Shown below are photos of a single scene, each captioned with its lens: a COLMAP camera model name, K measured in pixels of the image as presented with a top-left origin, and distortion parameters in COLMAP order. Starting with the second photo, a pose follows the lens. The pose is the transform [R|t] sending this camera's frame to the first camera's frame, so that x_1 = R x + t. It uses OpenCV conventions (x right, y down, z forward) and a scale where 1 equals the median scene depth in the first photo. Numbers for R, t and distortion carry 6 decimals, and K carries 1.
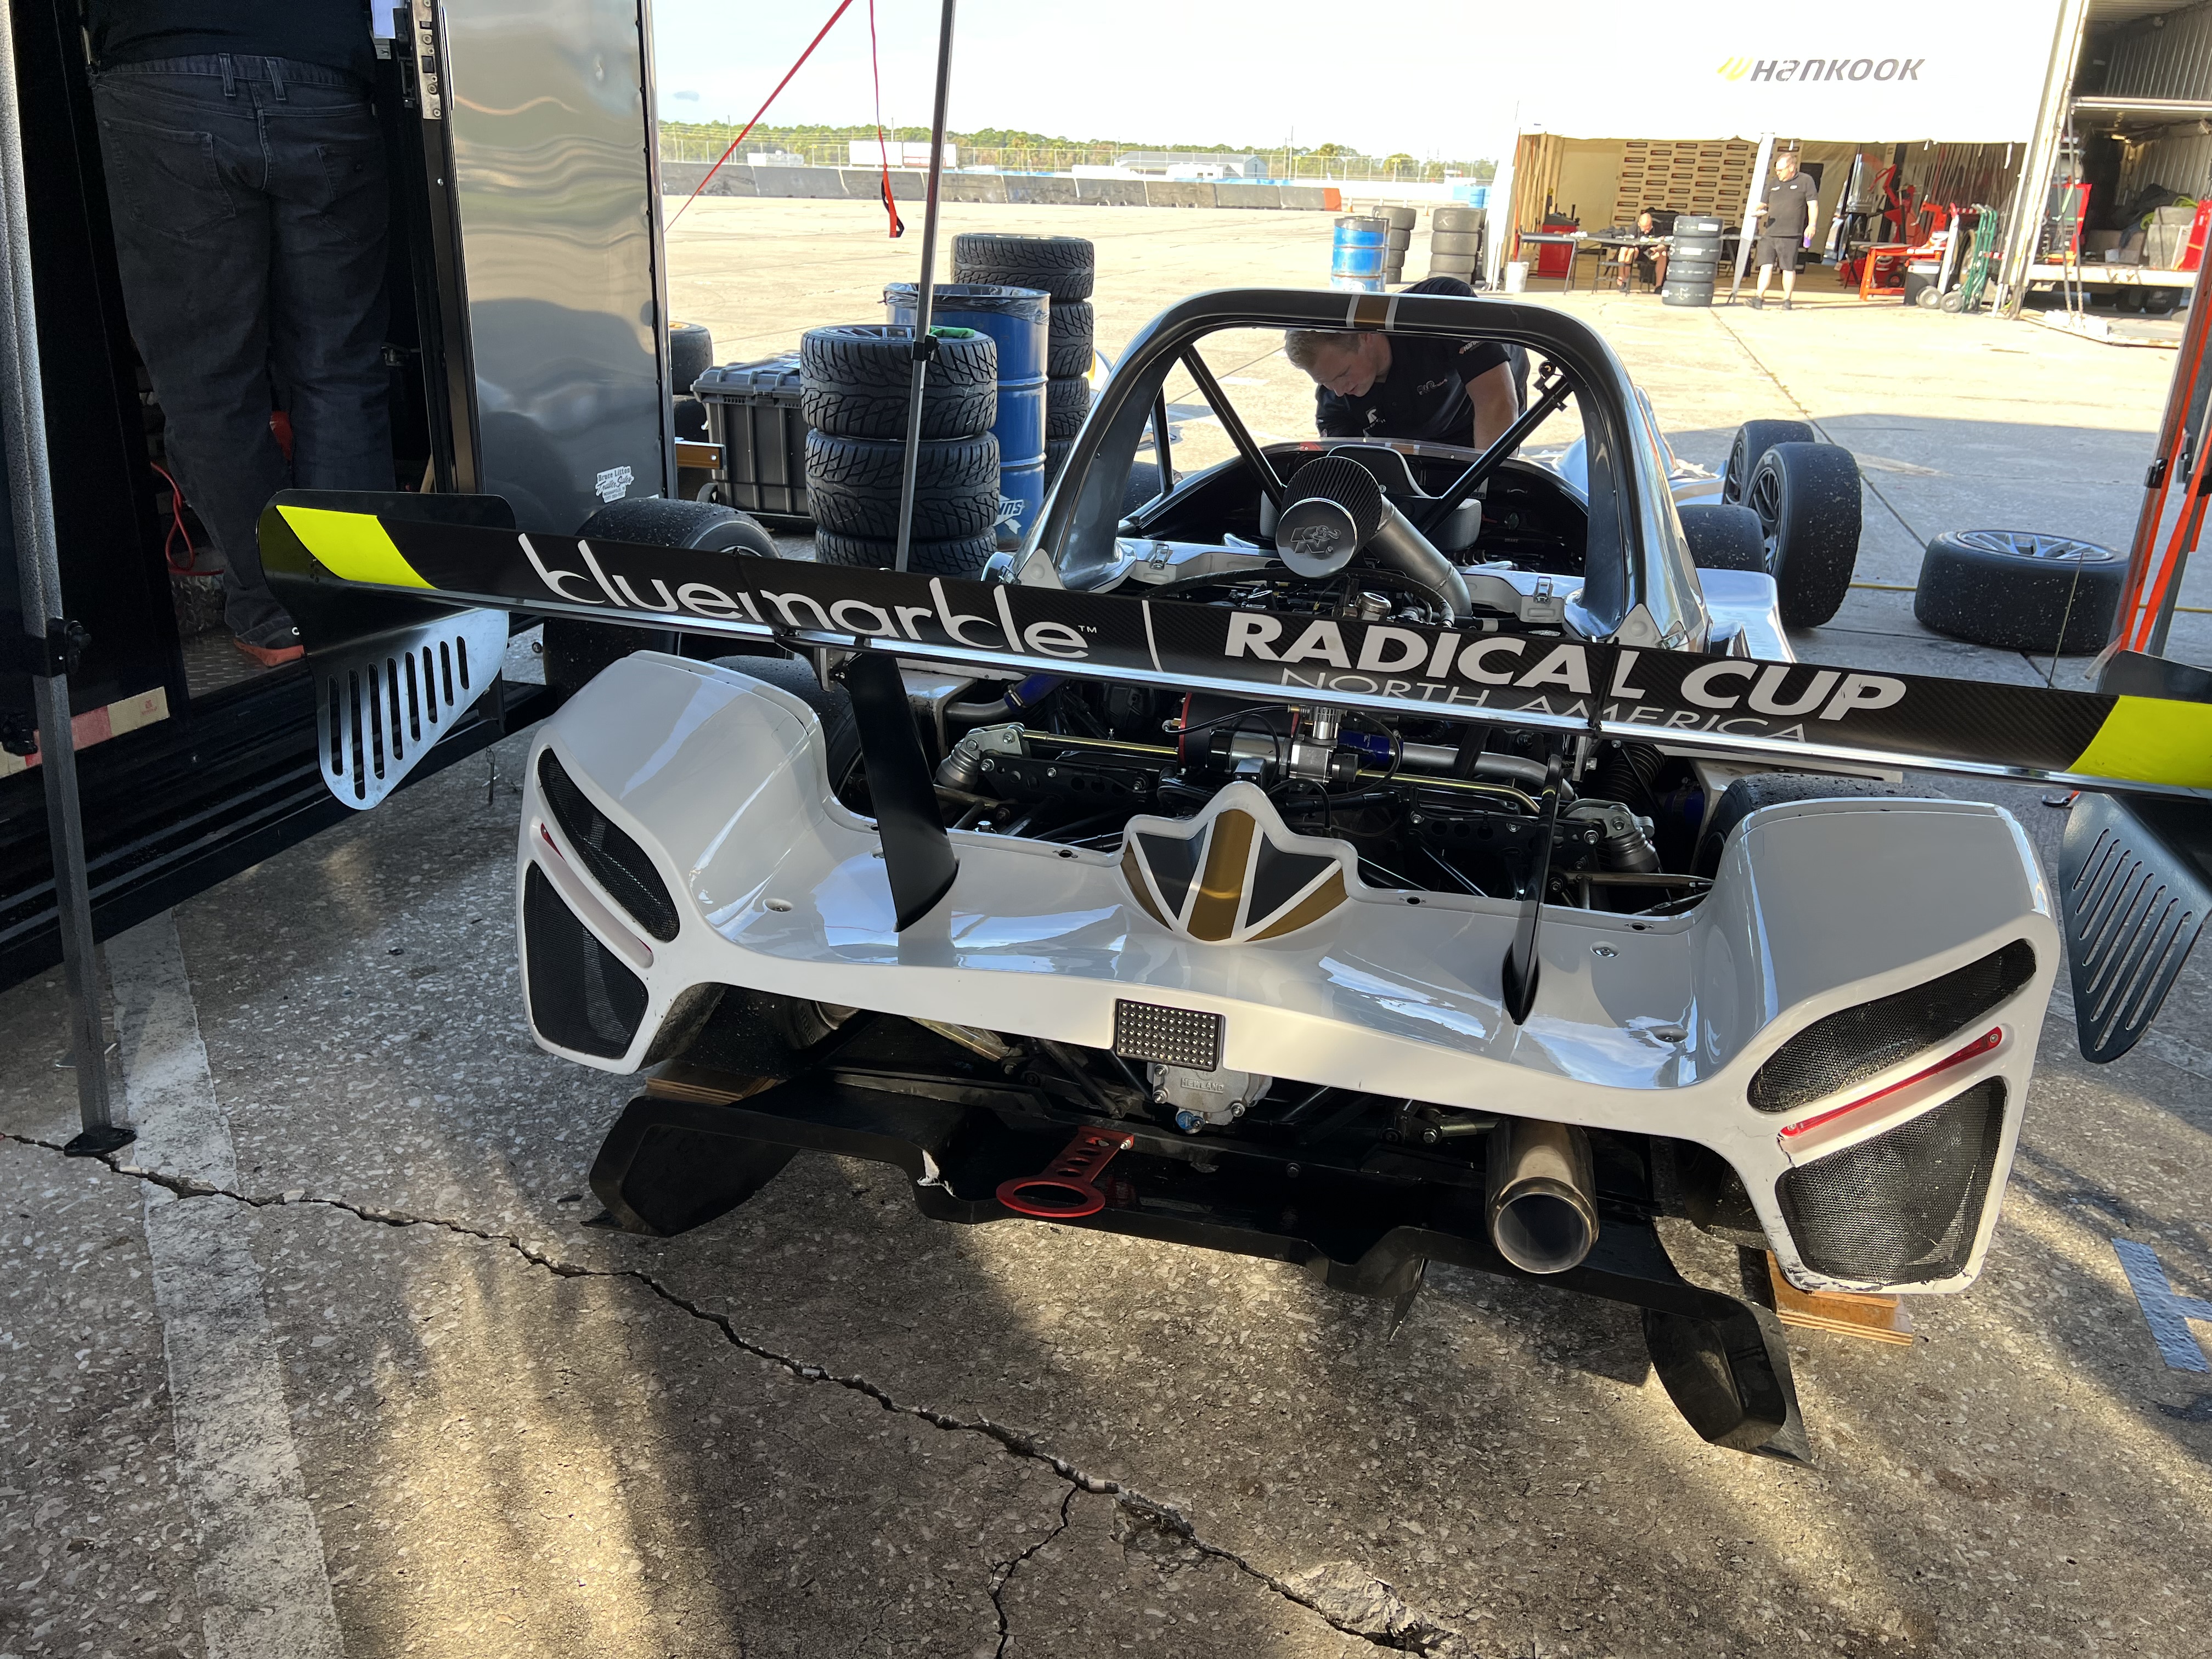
lens RADIAL K [[1712.5, 0, 1112.6], [0, 1712.5, 781.7], [0, 0, 1]] dist [0.046665, -0.063245]
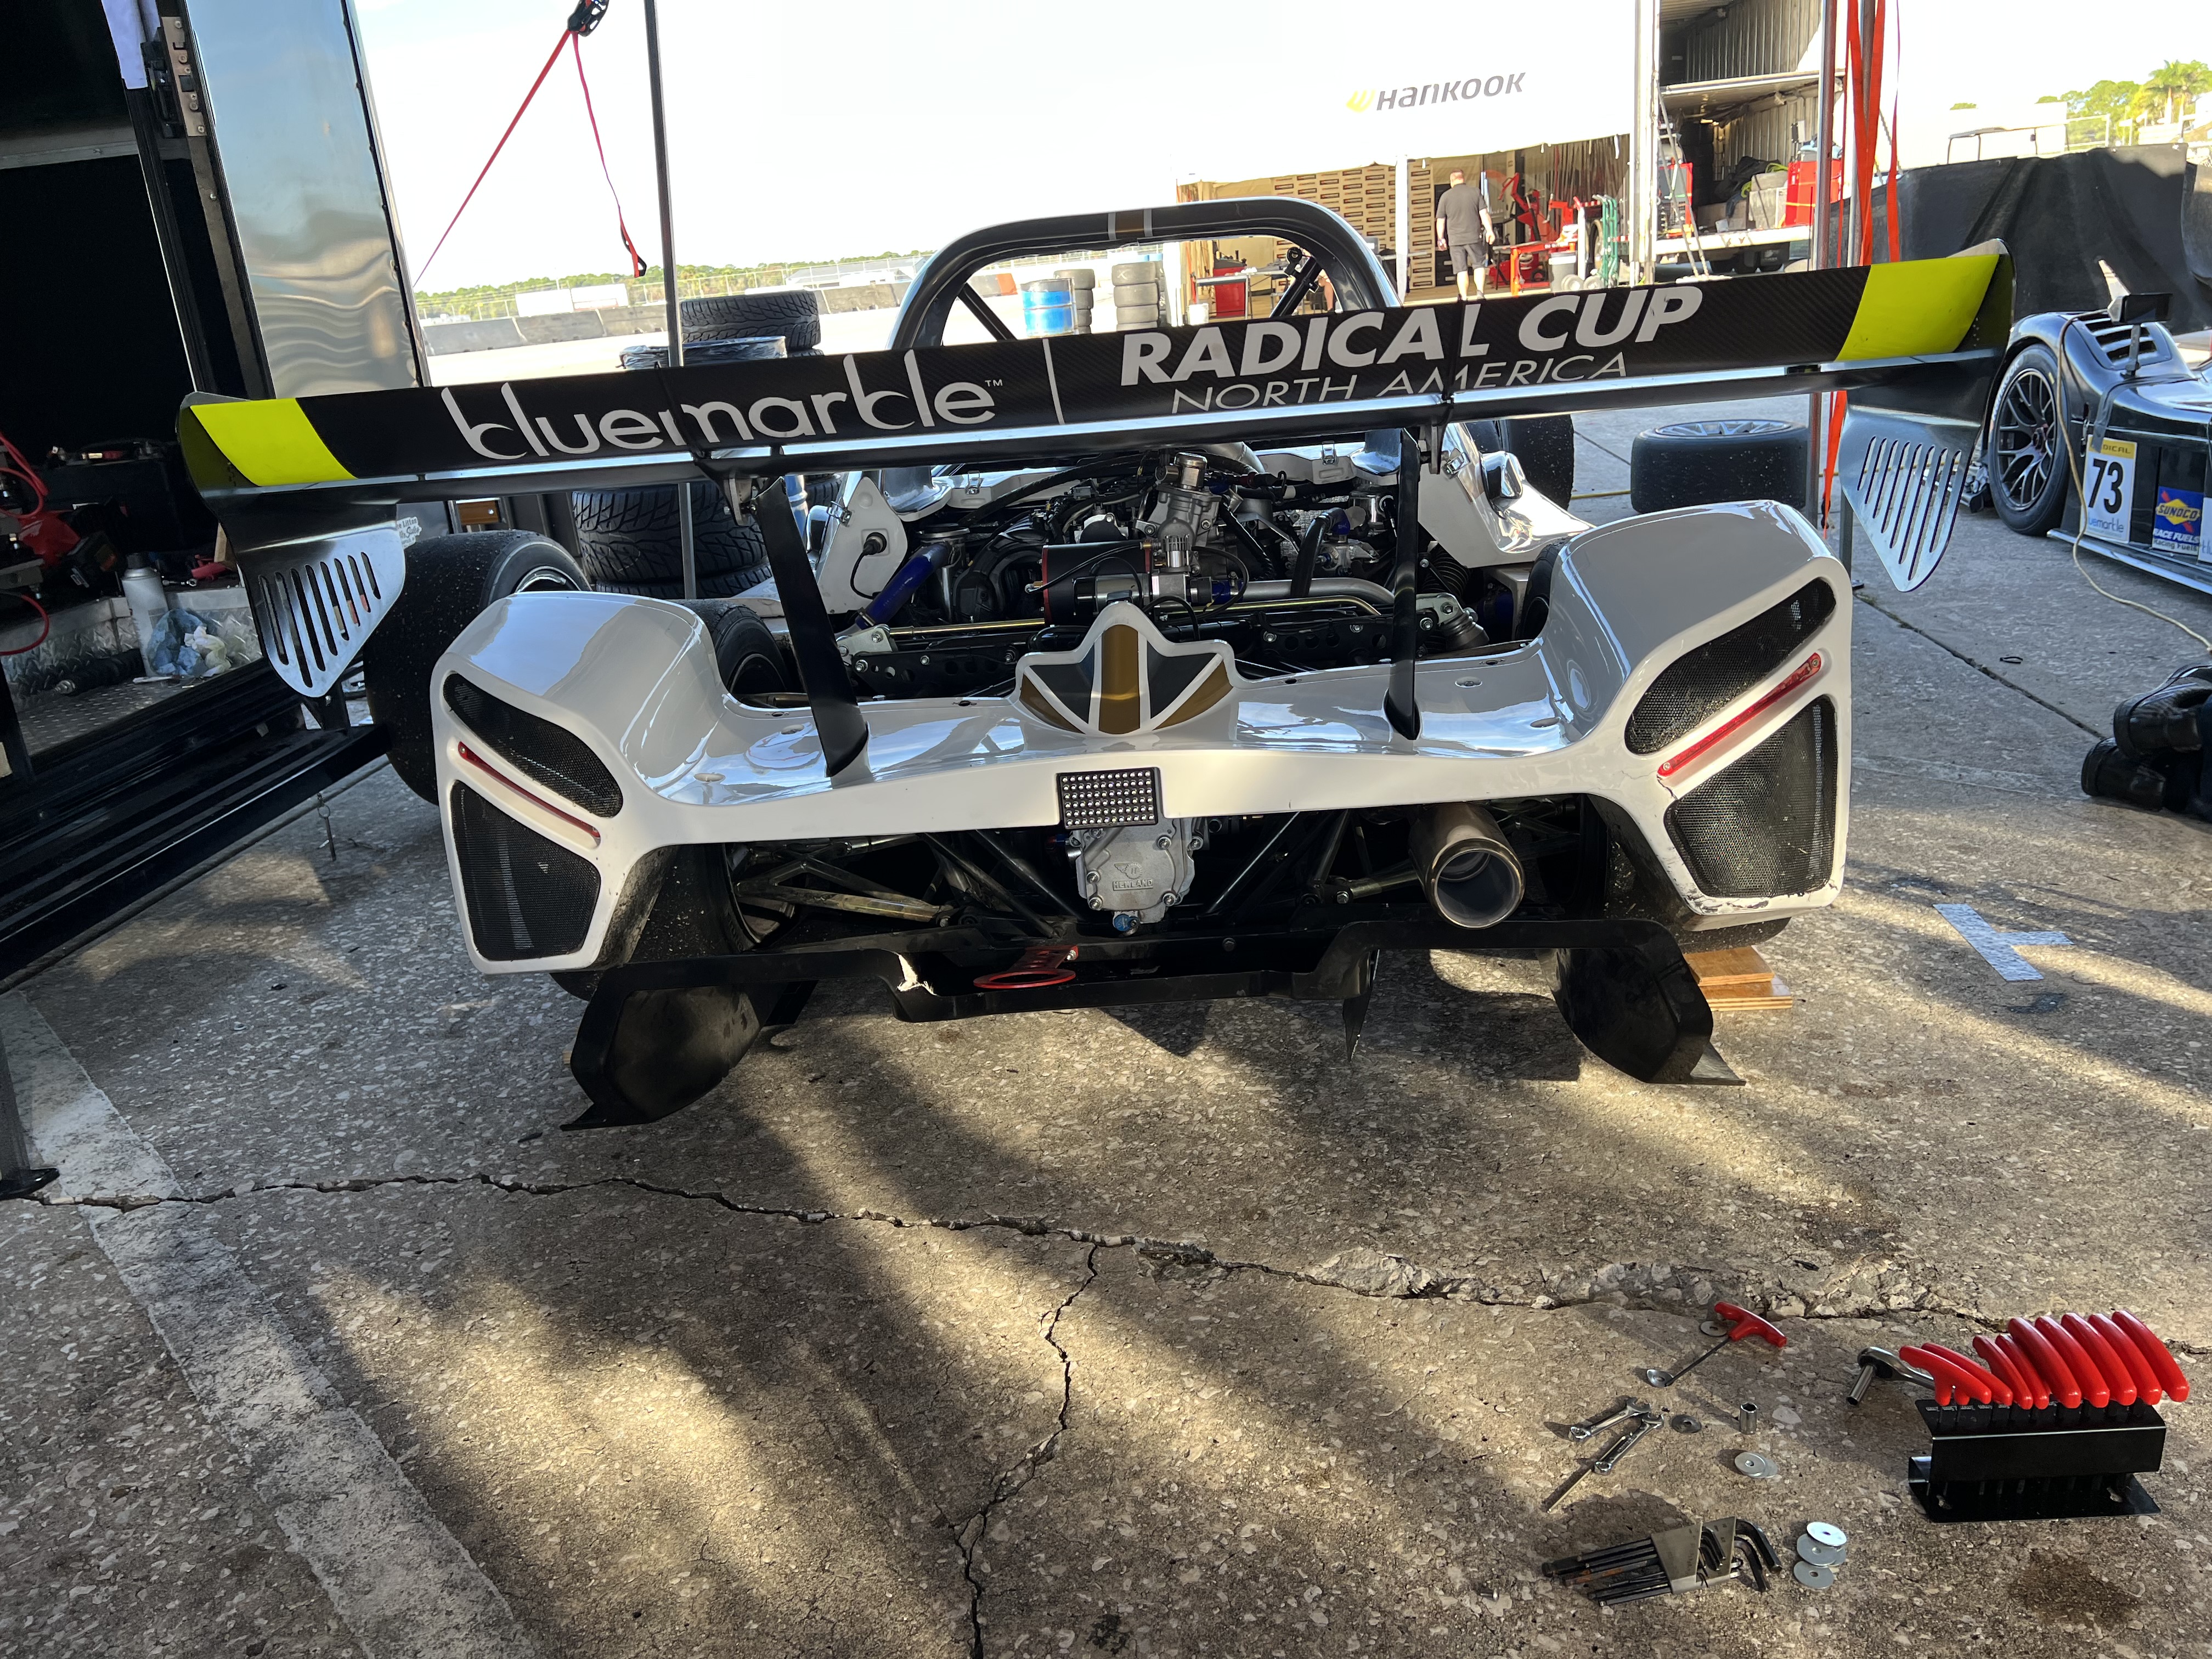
lens RADIAL K [[1712.3, 0, 1097.7], [0, 1712.3, 759.3], [0, 0, 1]] dist [0.044844, -0.058161]
pose [[0.976263, -0.171195, 0.132672, -0.096899], [0.179593, 0.982255, -0.054059, 0.154807], [-0.121063, 0.076603, 0.989685, -0.058230]]
